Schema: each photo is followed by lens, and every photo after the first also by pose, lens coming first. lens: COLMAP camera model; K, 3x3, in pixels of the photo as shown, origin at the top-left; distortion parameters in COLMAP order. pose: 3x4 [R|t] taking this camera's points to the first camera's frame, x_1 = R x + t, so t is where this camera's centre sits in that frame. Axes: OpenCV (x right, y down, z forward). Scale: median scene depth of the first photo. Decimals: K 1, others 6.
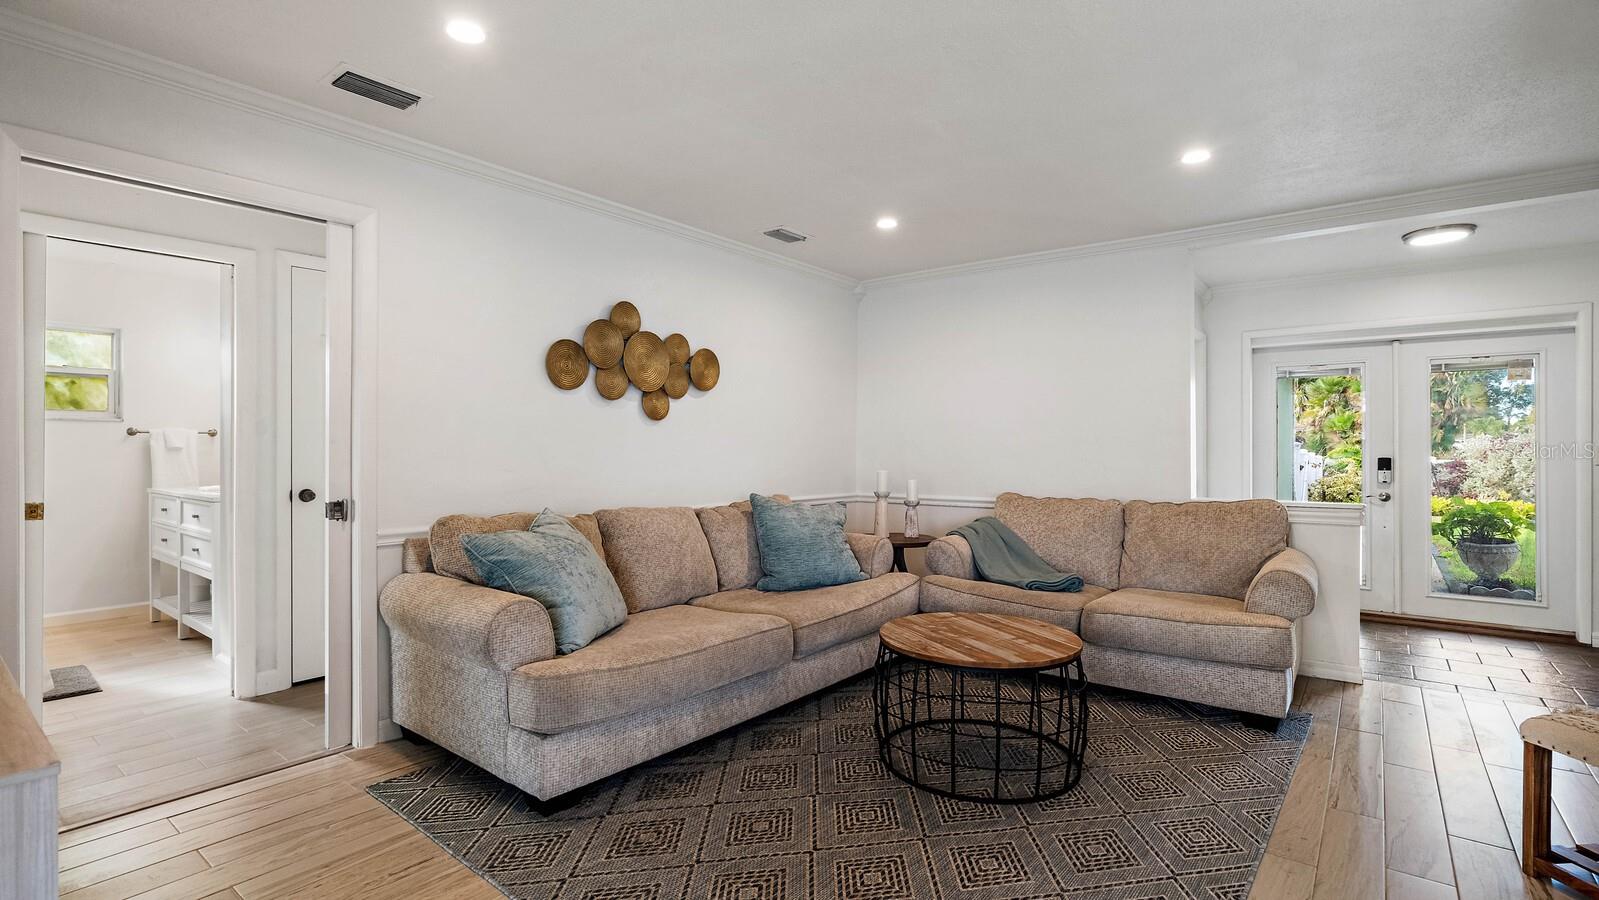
lens RADIAL K [[740.1, 0, 802.2], [0, 740.1, 447.1], [0, 0, 1]] dist [0.000329, -0.000045]
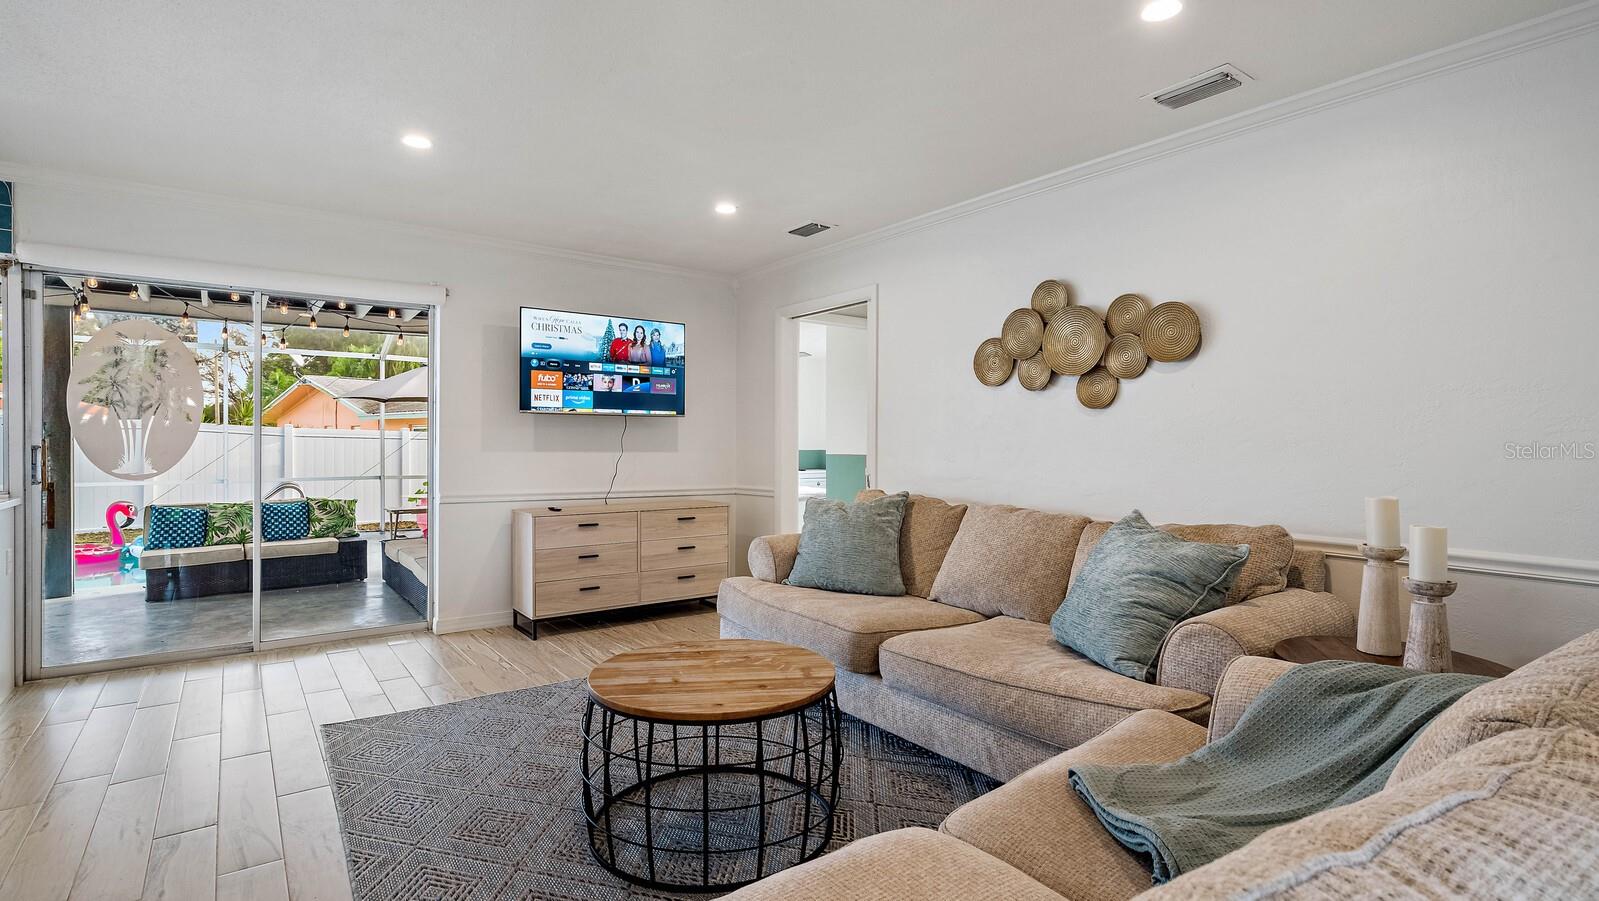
lens RADIAL K [[759.6, 0, 799.5], [0, 759.6, 450.5], [0, 0, 1]] dist [-0.003558, 0.000114]
pose [[-0.255332, 0.007447, -0.966825, 0.716166], [-0.006551, 0.999934, 0.009432, 0.004187], [0.966831, 0.008742, -0.255267, 0.920448]]
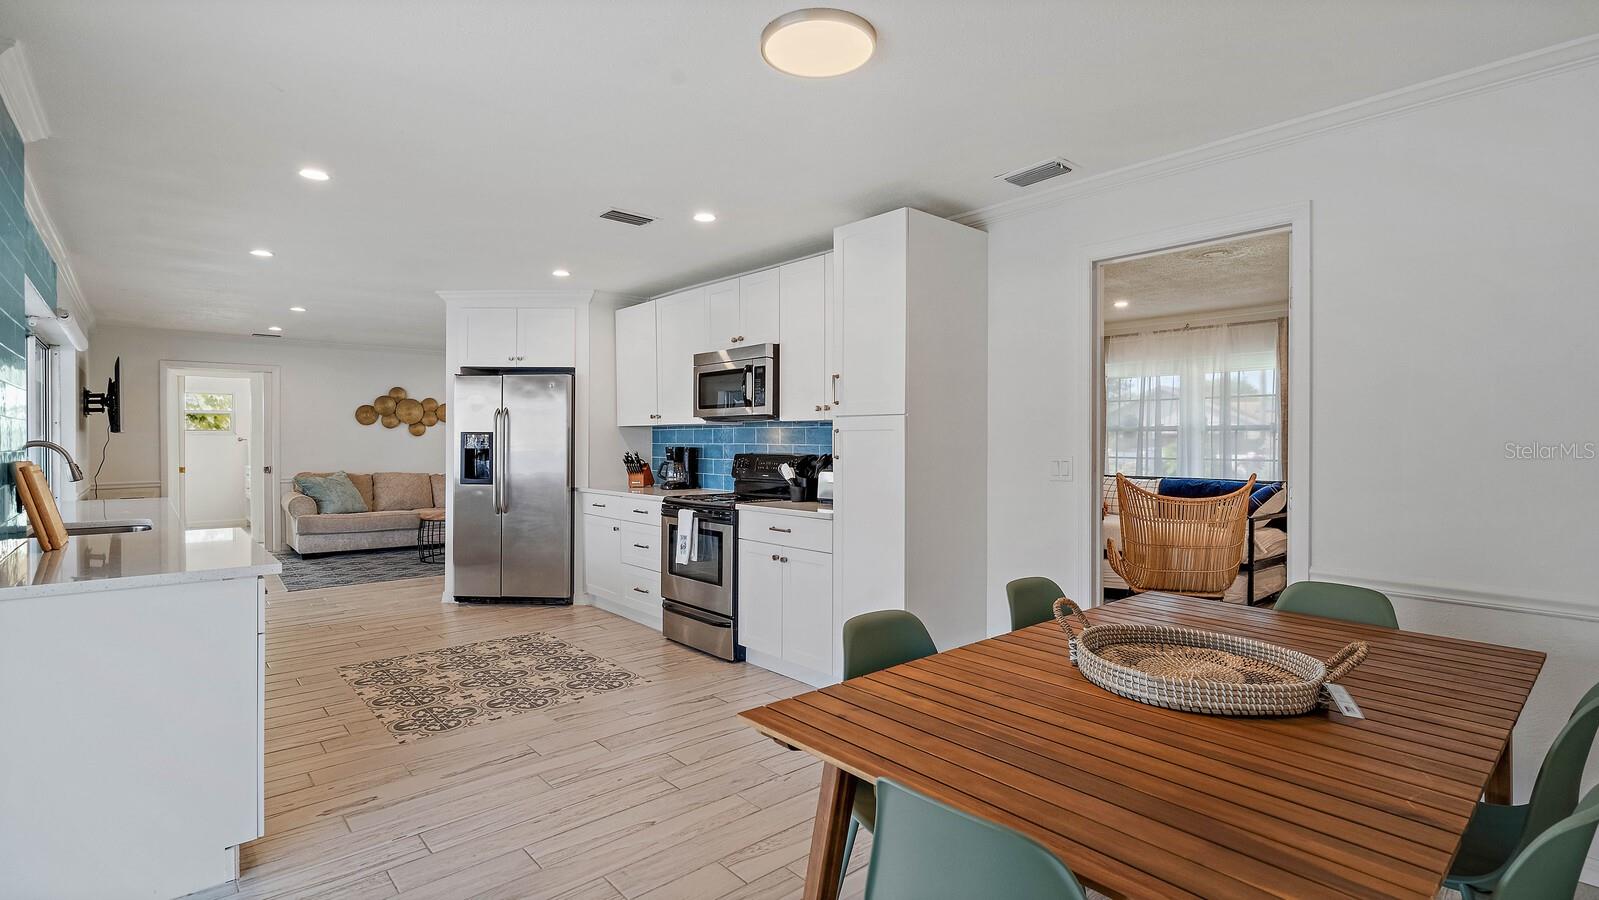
lens RADIAL K [[759.6, 0, 799.5], [0, 759.6, 450.0], [0, 0, 1]] dist [-0.003558, 0.000114]
pose [[0.983056, 0.002760, -0.183286, 1.462390], [-0.001069, 0.999956, 0.009326, -0.016442], [0.183303, -0.008972, 0.983015, -1.158402]]
